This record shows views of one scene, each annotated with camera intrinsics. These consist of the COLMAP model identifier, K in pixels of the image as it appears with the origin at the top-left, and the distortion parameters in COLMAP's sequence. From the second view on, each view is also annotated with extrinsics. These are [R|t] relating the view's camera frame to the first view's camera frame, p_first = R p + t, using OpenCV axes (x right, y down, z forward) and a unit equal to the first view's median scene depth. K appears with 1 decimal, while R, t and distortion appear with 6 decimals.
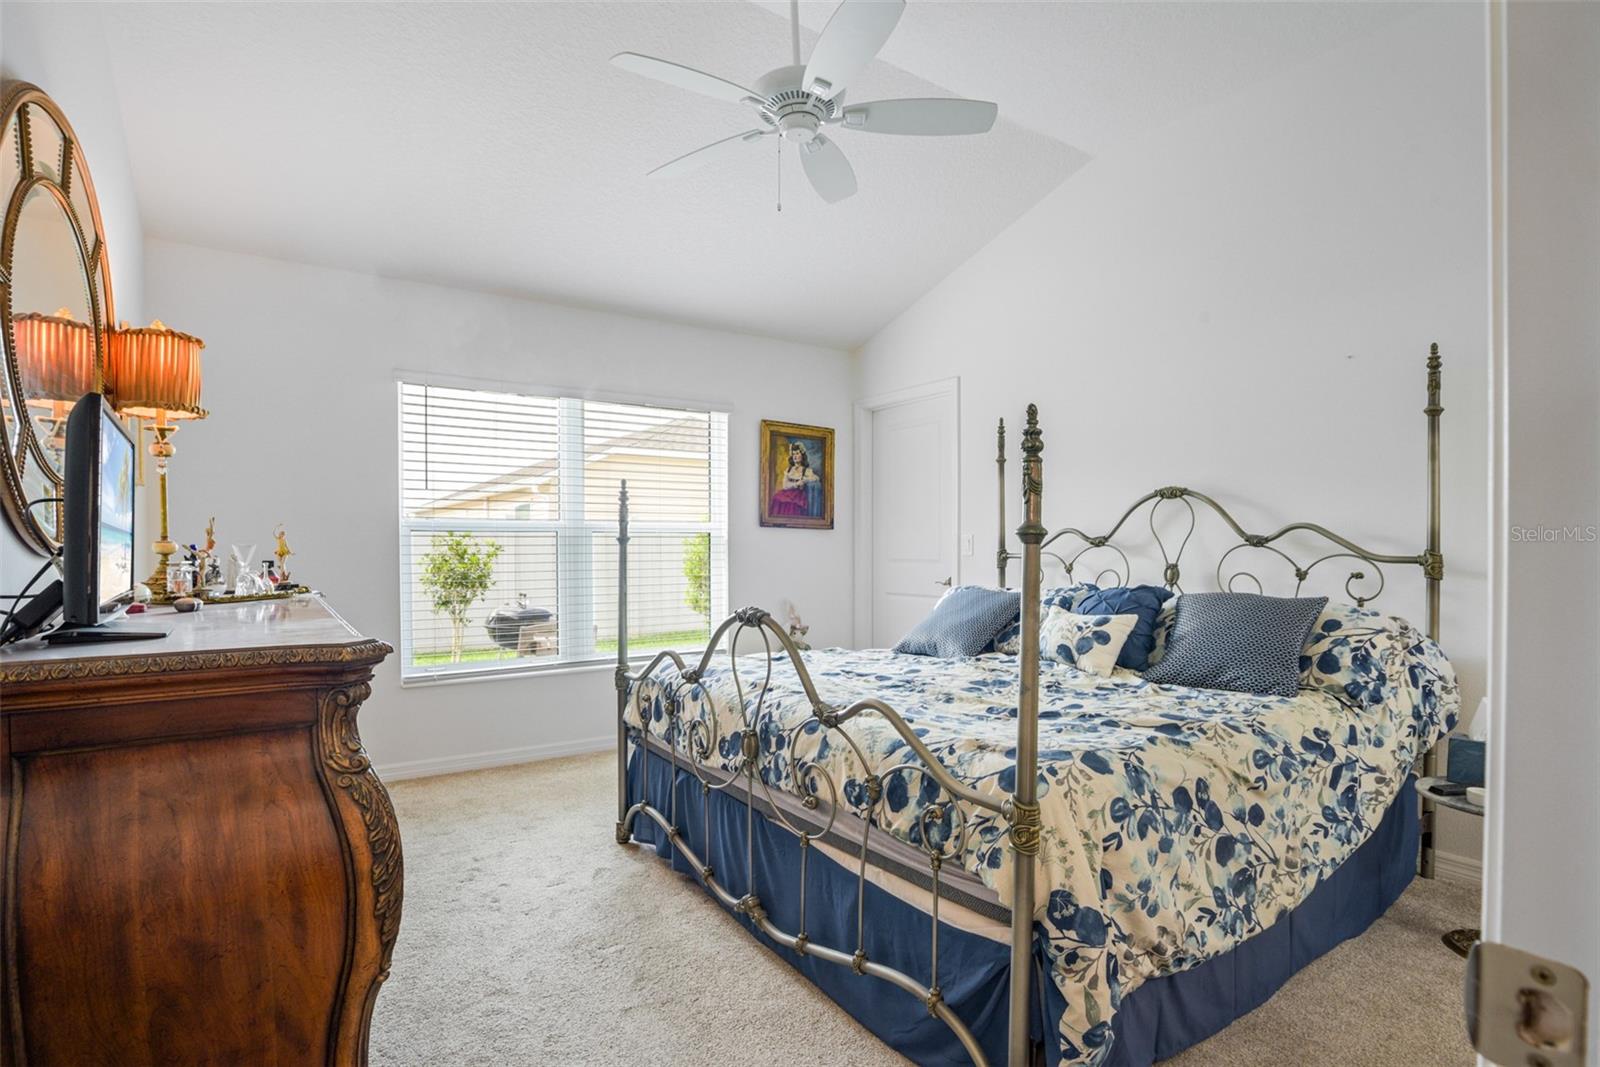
lens RADIAL K [[809.0, 0, 802.0], [0, 809.0, 557.5], [0, 0, 1]] dist [-0.067014, 0.026293]
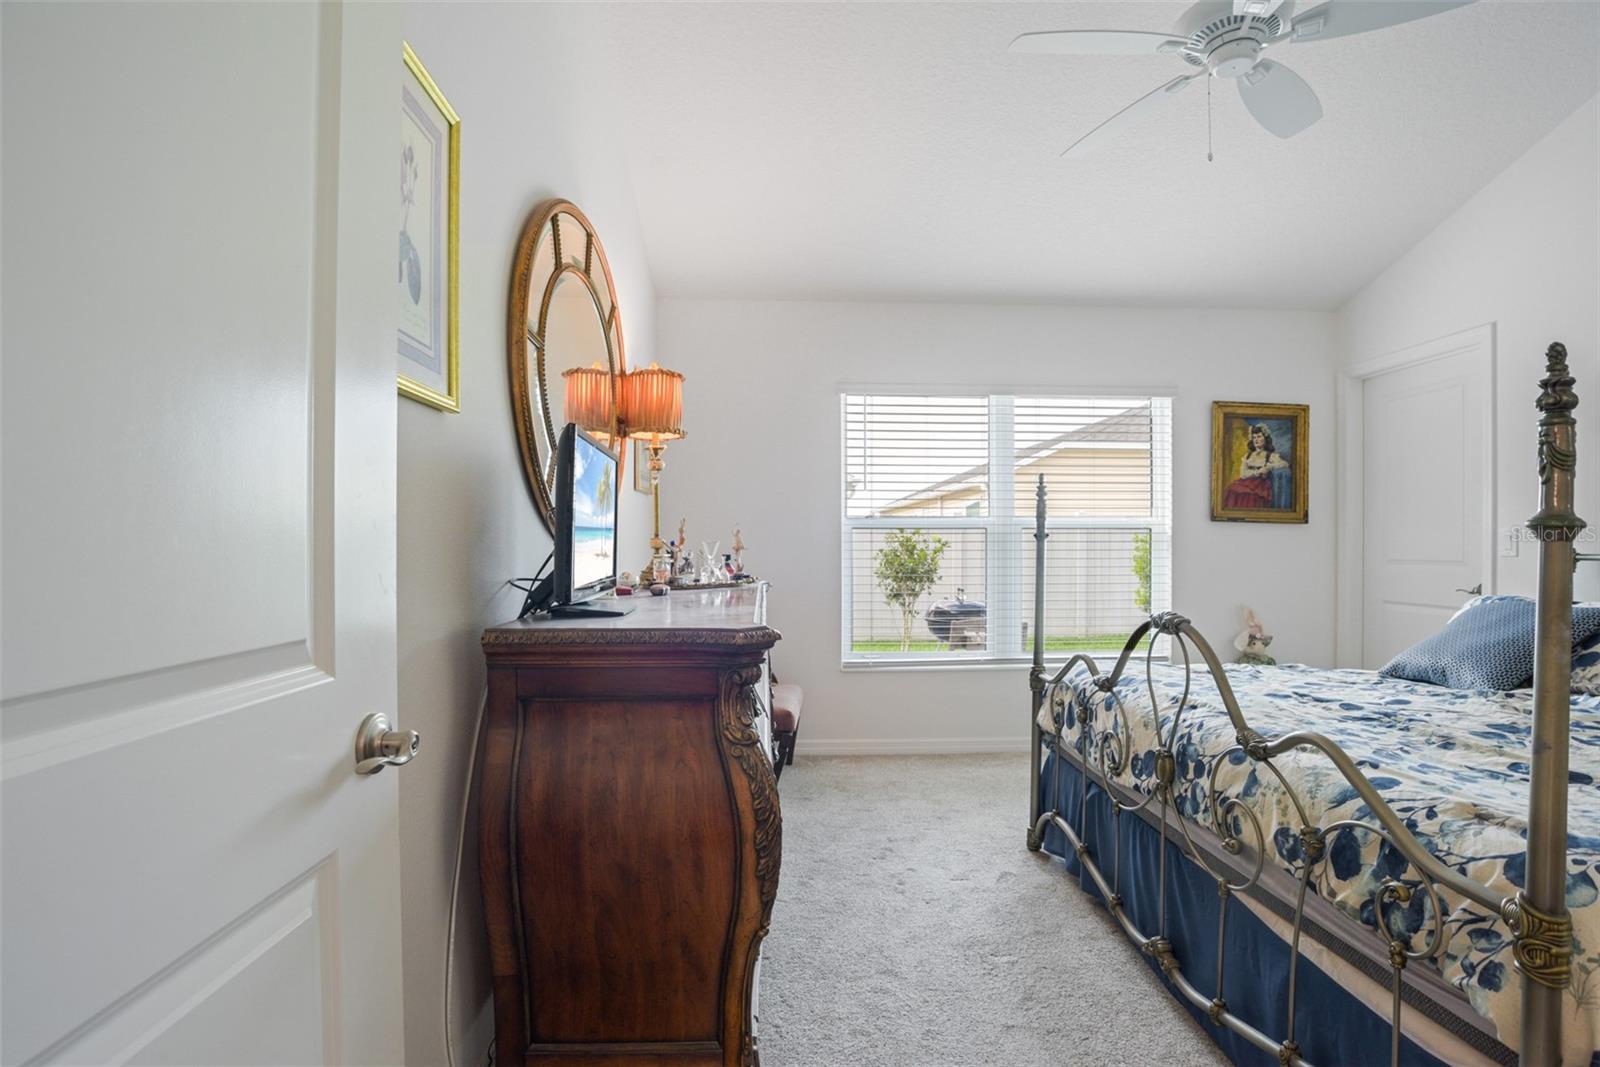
lens RADIAL K [[799.2, 0, 791.2], [0, 799.2, 543.8], [0, 0, 1]] dist [-0.060339, 0.022705]
pose [[0.842075, 0.002230, -0.539355, 0.050867], [-0.009070, 0.999909, -0.010027, -0.000889], [0.539284, 0.013335, 0.842019, 0.043014]]
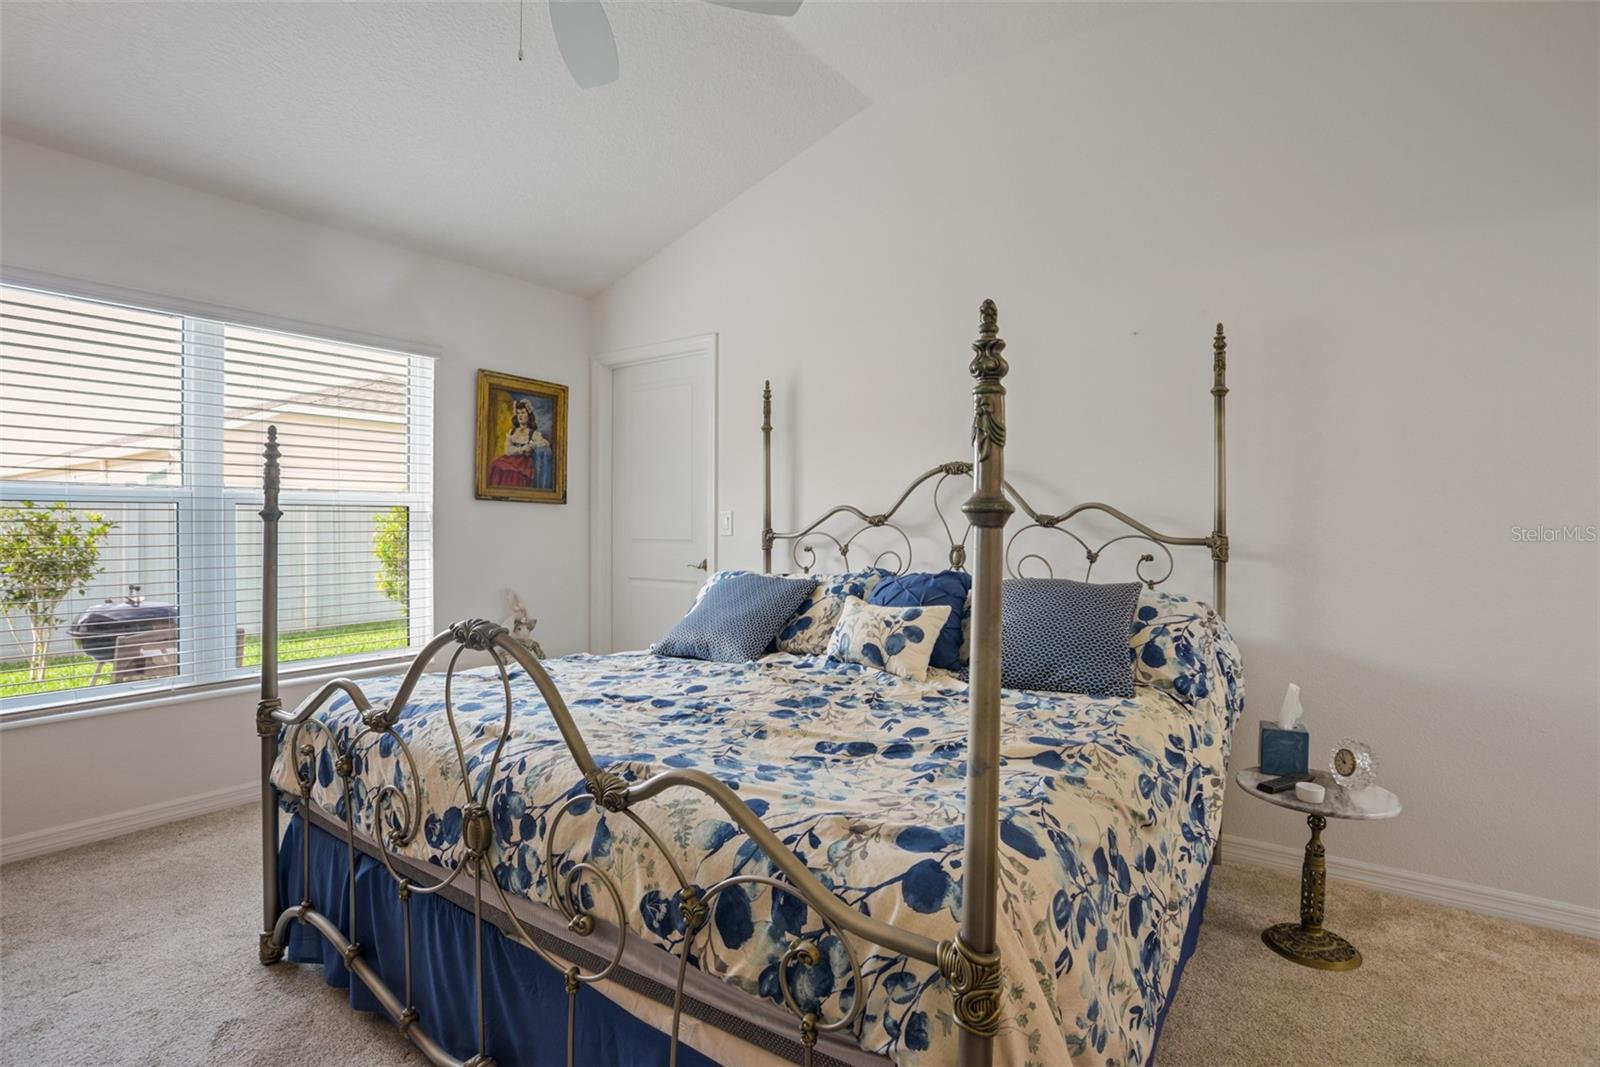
lens RADIAL K [[789.7, 0, 797.1], [0, 789.7, 530.3], [0, 0, 1]] dist [-0.061787, 0.021034]
pose [[0.939294, 0.001844, 0.343109, -0.033850], [-0.000312, 0.999990, -0.004520, -0.007376], [-0.343114, 0.004139, 0.939285, 0.291009]]
